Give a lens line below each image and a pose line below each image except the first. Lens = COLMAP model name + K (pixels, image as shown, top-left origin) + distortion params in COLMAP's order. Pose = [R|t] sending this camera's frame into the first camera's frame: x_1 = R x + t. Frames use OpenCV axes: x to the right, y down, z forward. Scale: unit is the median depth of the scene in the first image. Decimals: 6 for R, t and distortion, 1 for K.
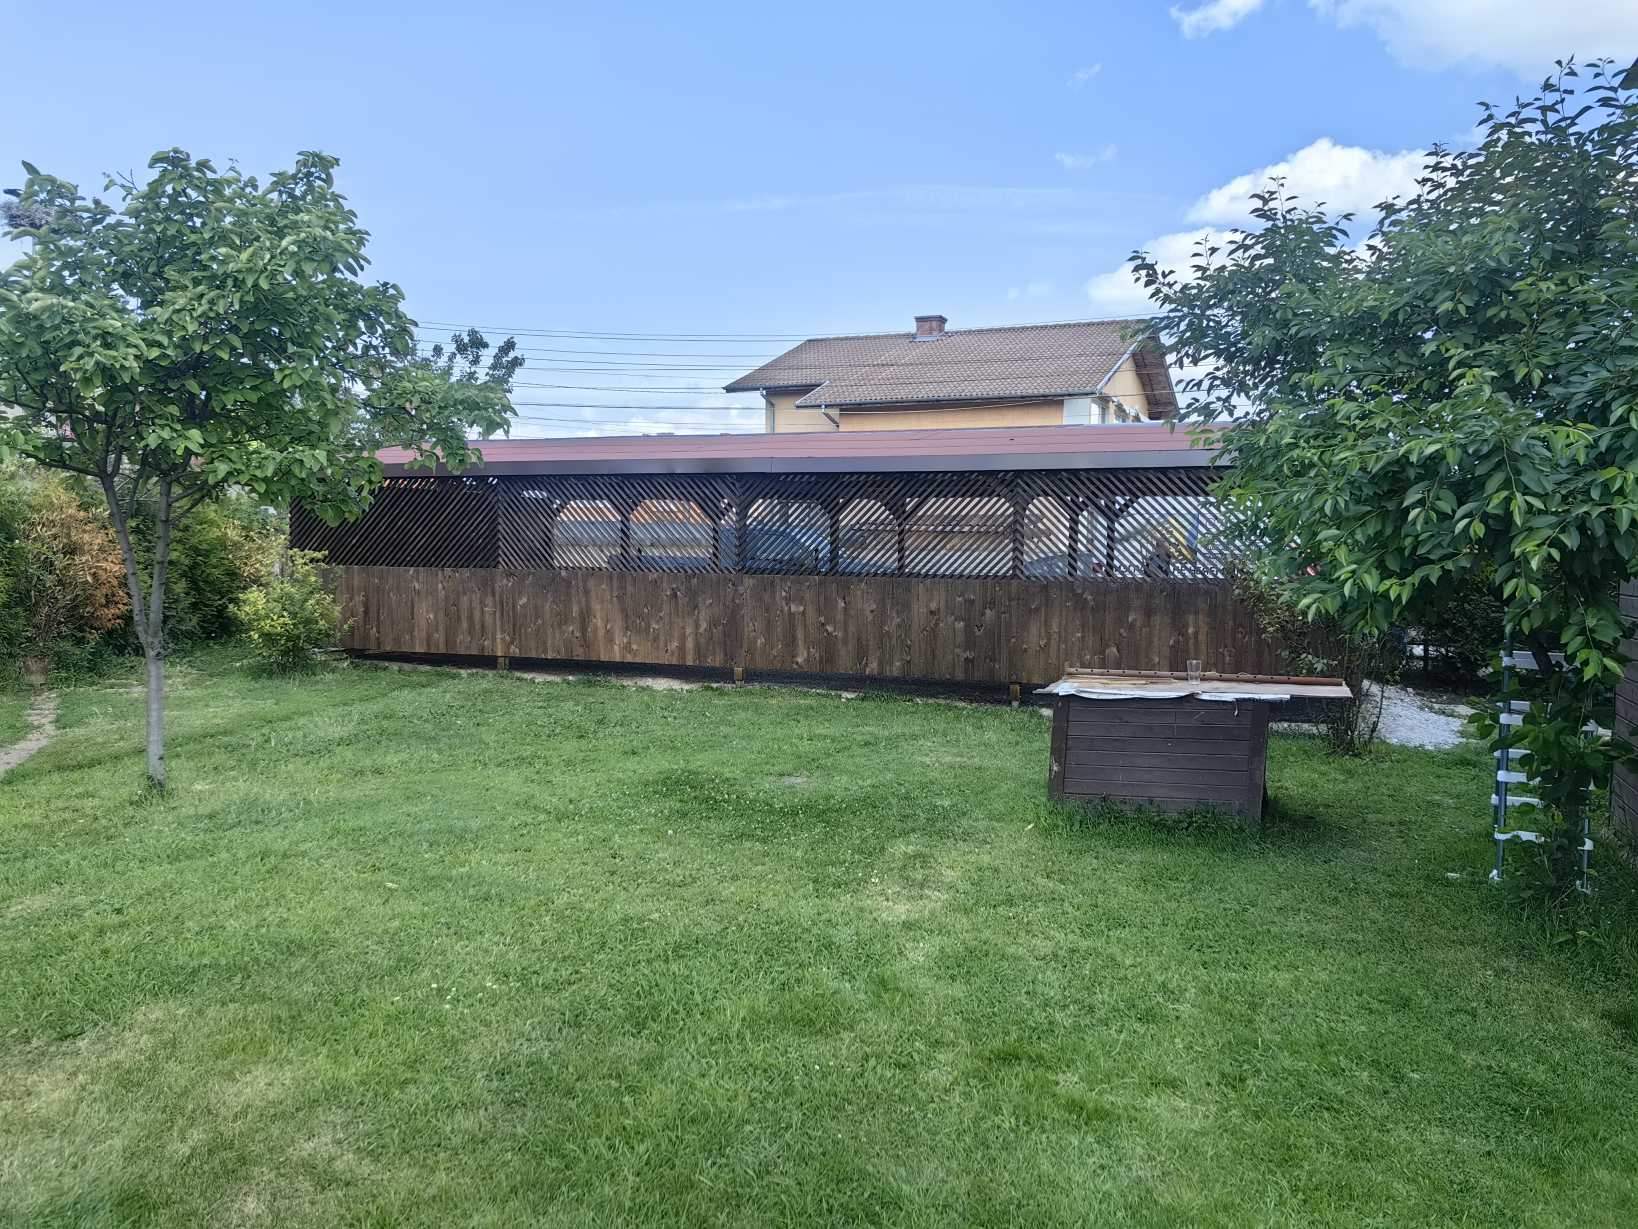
lens RADIAL K [[1383.1, 0, 811.9], [0, 1383.1, 619.0], [0, 0, 1]] dist [0.005120, -0.004593]
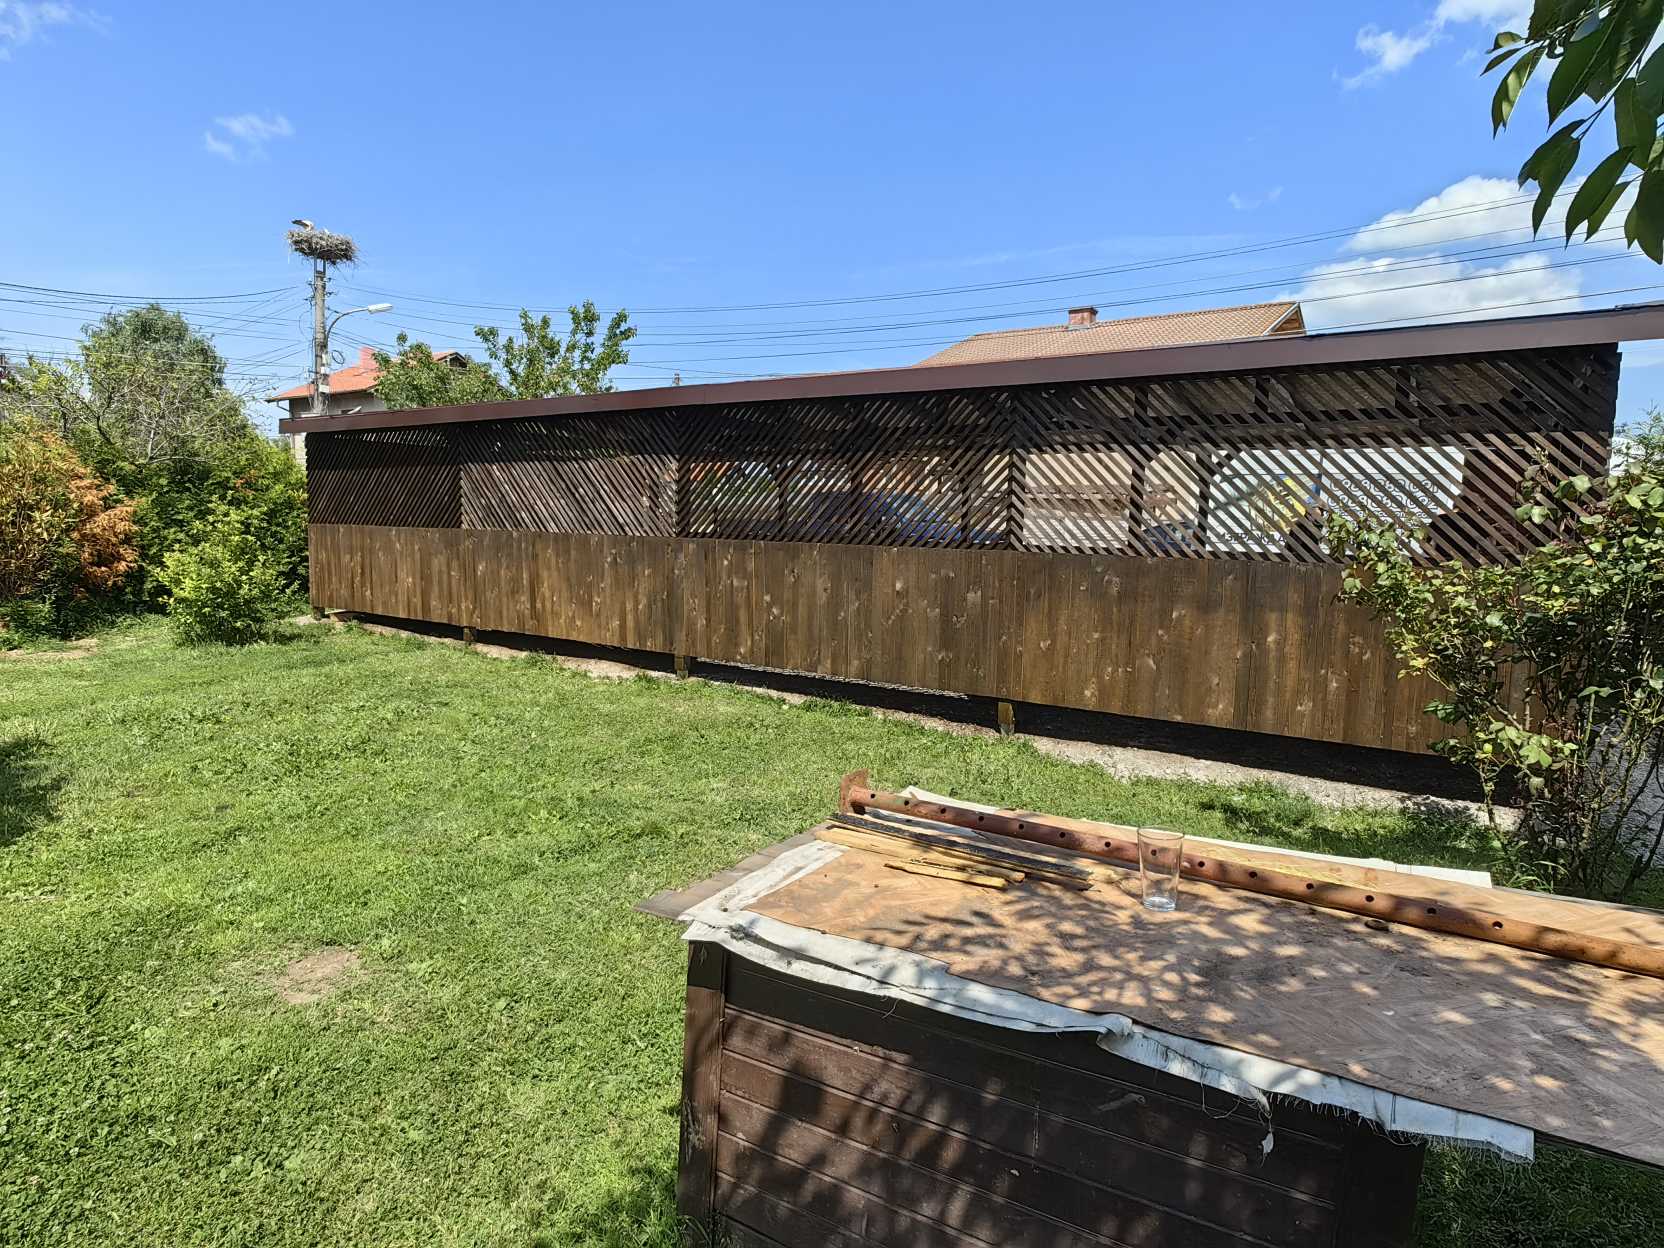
lens RADIAL K [[964.2, 0, 834.9], [0, 964.2, 615.1], [0, 0, 1]] dist [-0.011870, -0.001699]
pose [[0.977109, 0.028867, -0.210773, 0.150168], [-0.018705, 0.998571, 0.050053, -0.017192], [0.211917, -0.044965, 0.976253, 0.467069]]
